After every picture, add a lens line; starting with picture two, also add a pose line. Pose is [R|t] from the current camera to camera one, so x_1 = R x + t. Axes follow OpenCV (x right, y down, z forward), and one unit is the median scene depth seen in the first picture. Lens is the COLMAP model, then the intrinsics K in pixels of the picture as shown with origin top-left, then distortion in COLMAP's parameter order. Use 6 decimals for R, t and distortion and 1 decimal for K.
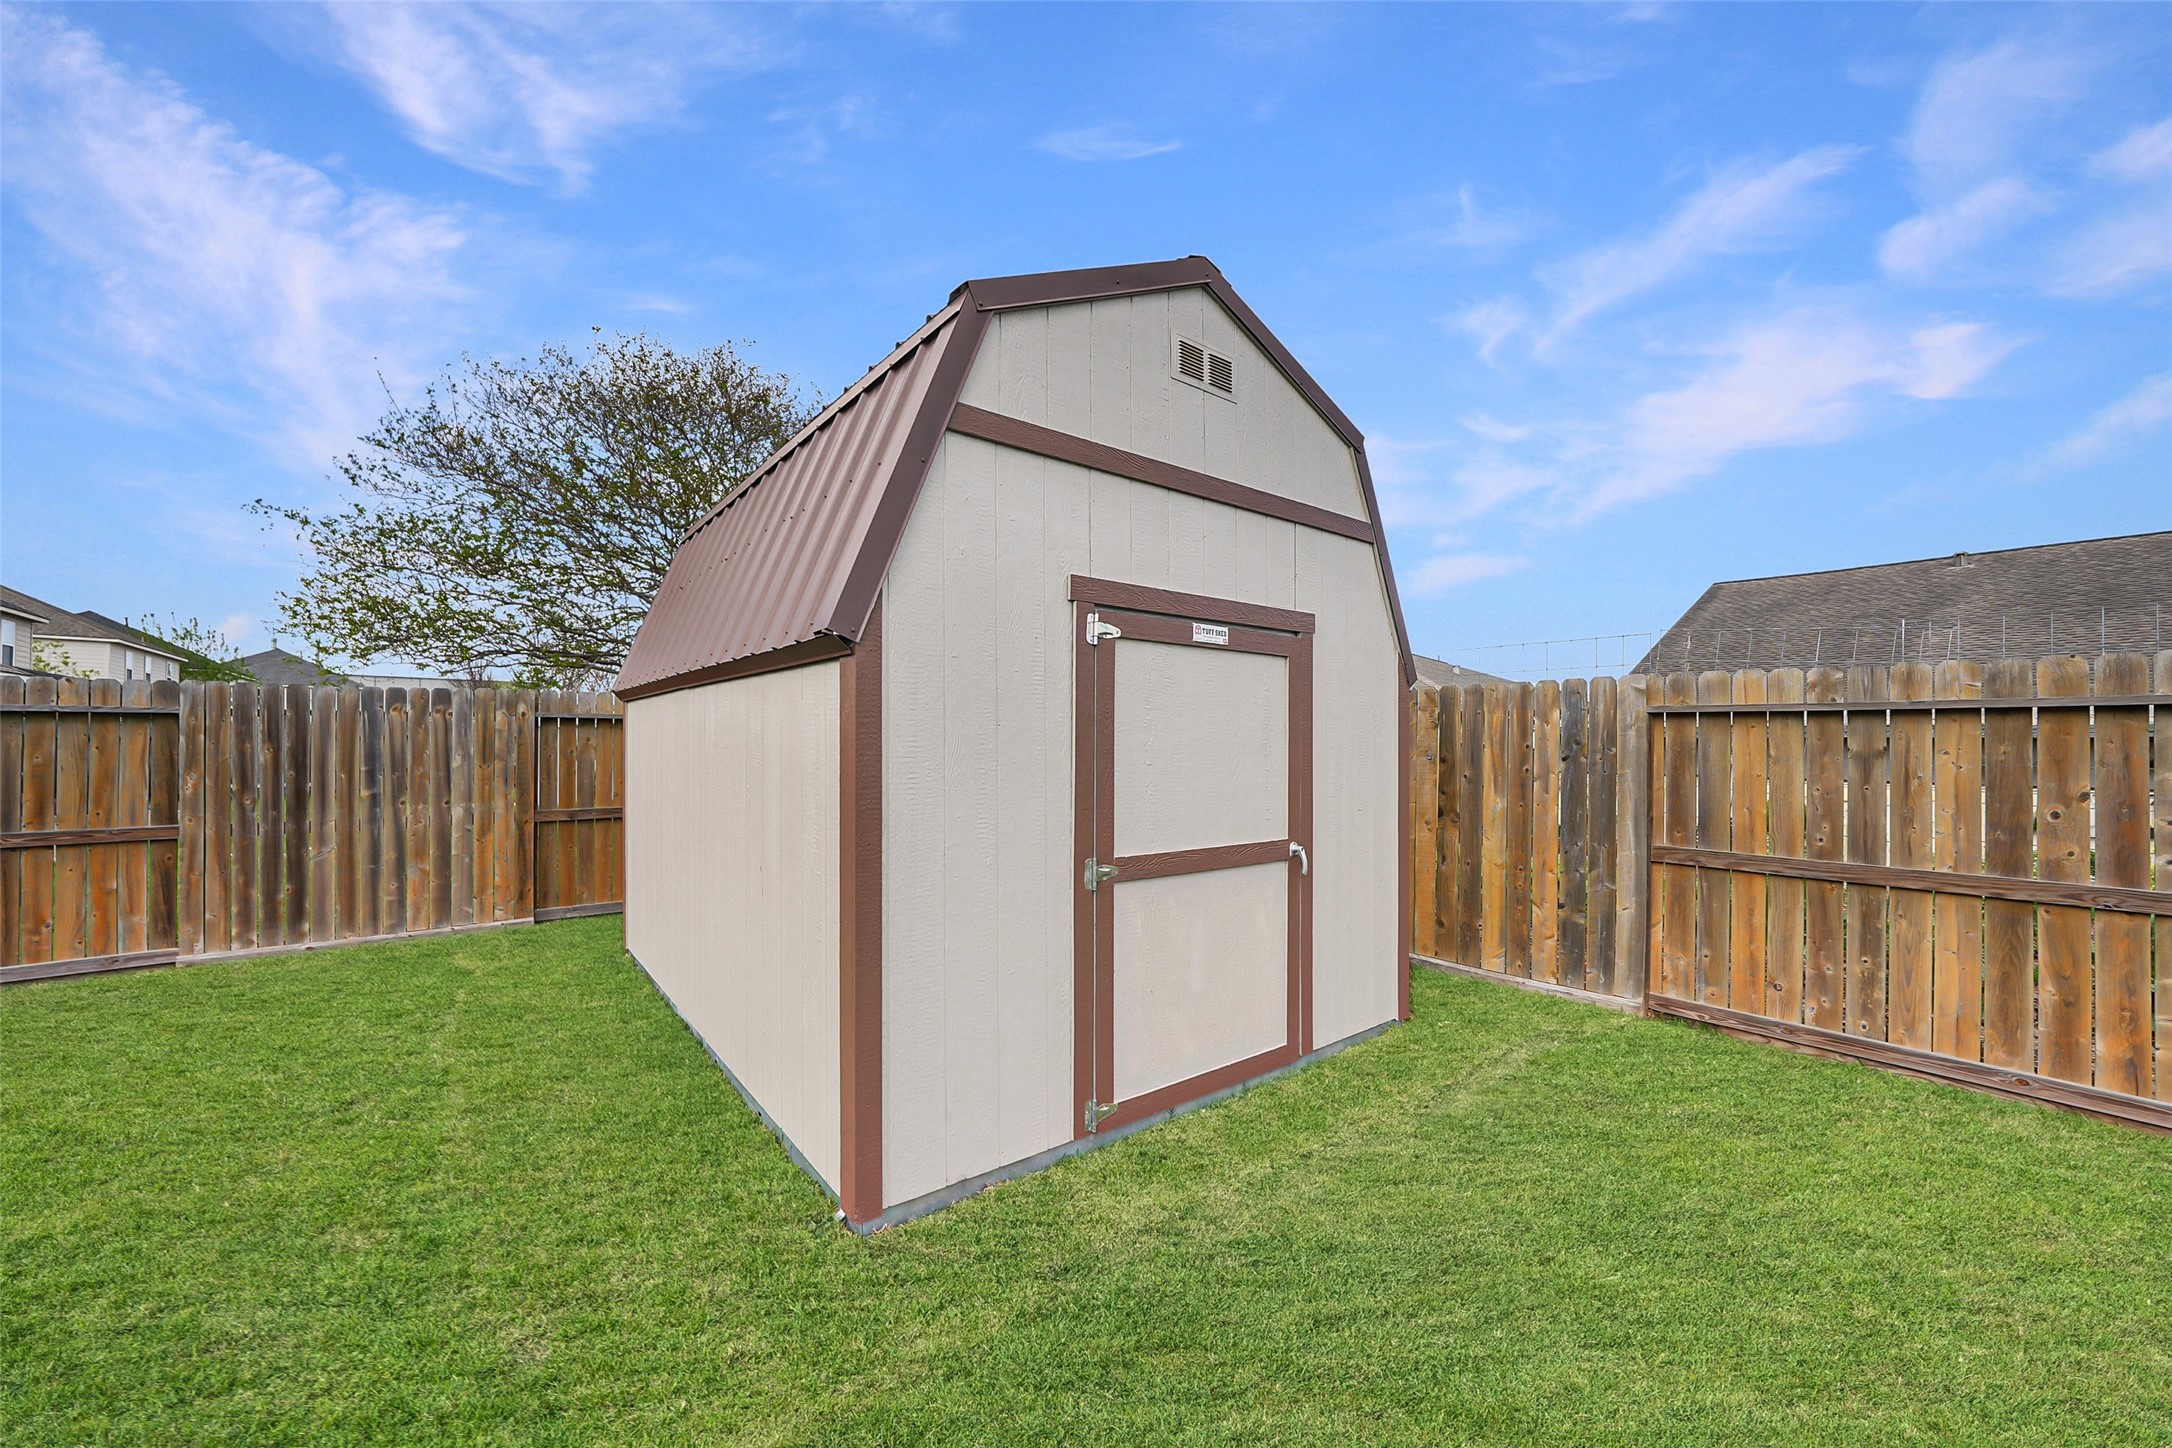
lens RADIAL K [[783.0, 0, 1077.2], [0, 783.0, 732.0], [0, 0, 1]] dist [-0.006359, -0.000017]
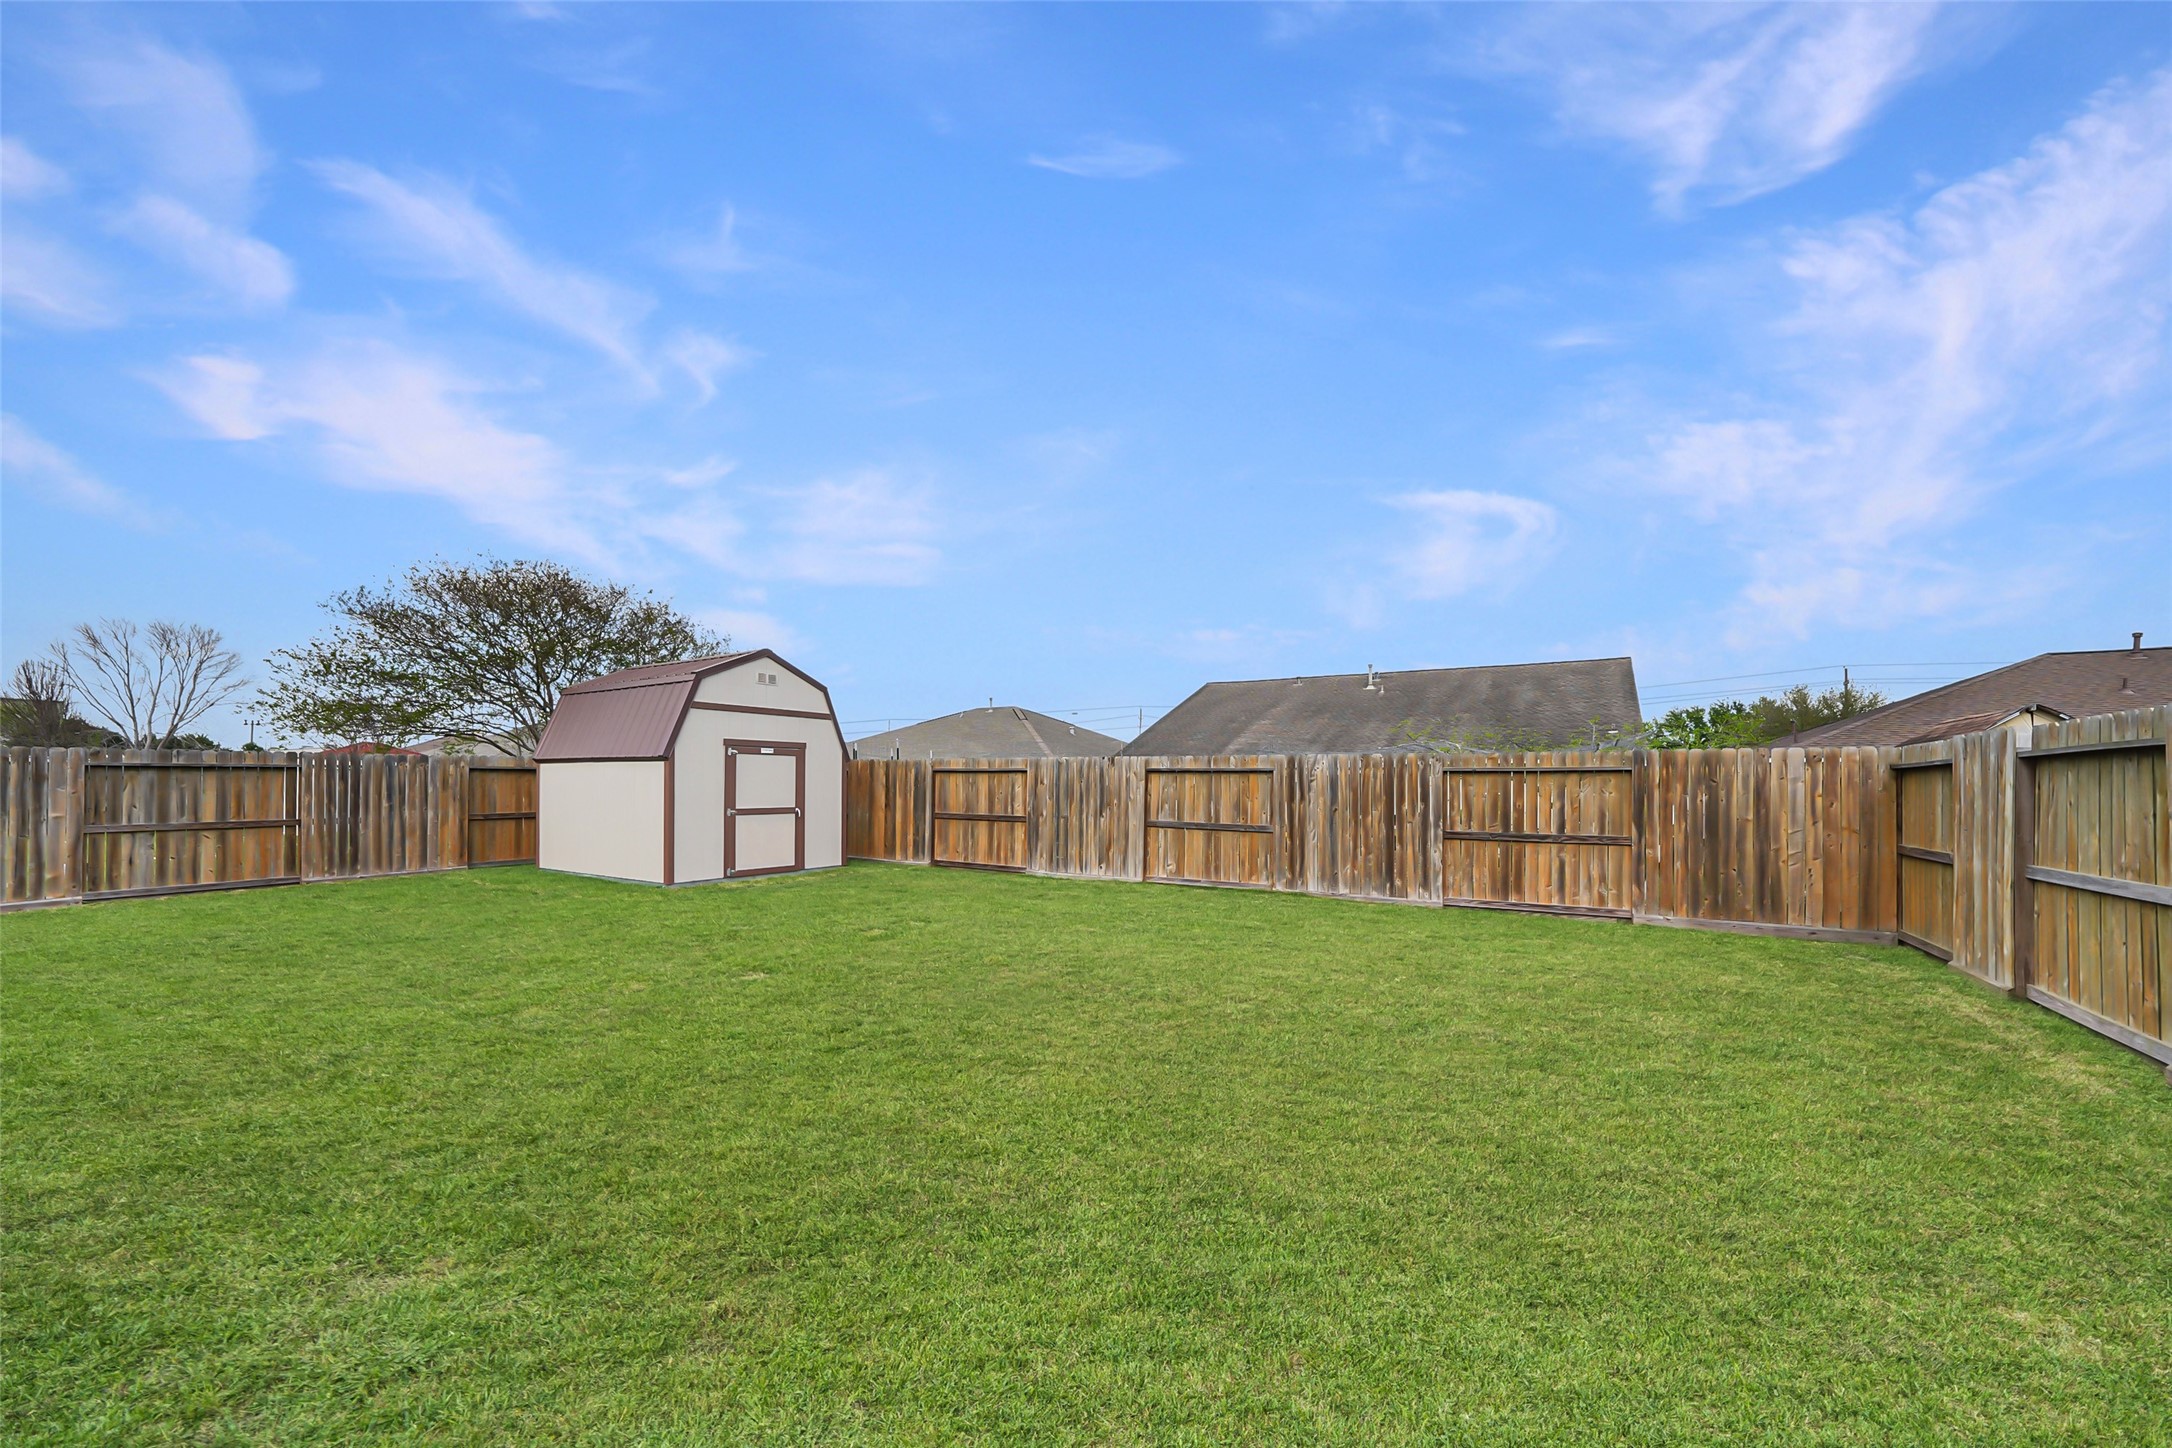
lens RADIAL K [[828.7, 0, 1087.2], [0, 828.7, 762.3], [0, 0, 1]] dist [-0.001468, 0.000014]
pose [[0.959686, 0.004814, 0.281032, 0.428105], [-0.002247, 0.999953, -0.009458, -0.029222], [-0.281065, 0.008446, 0.959652, -2.632448]]
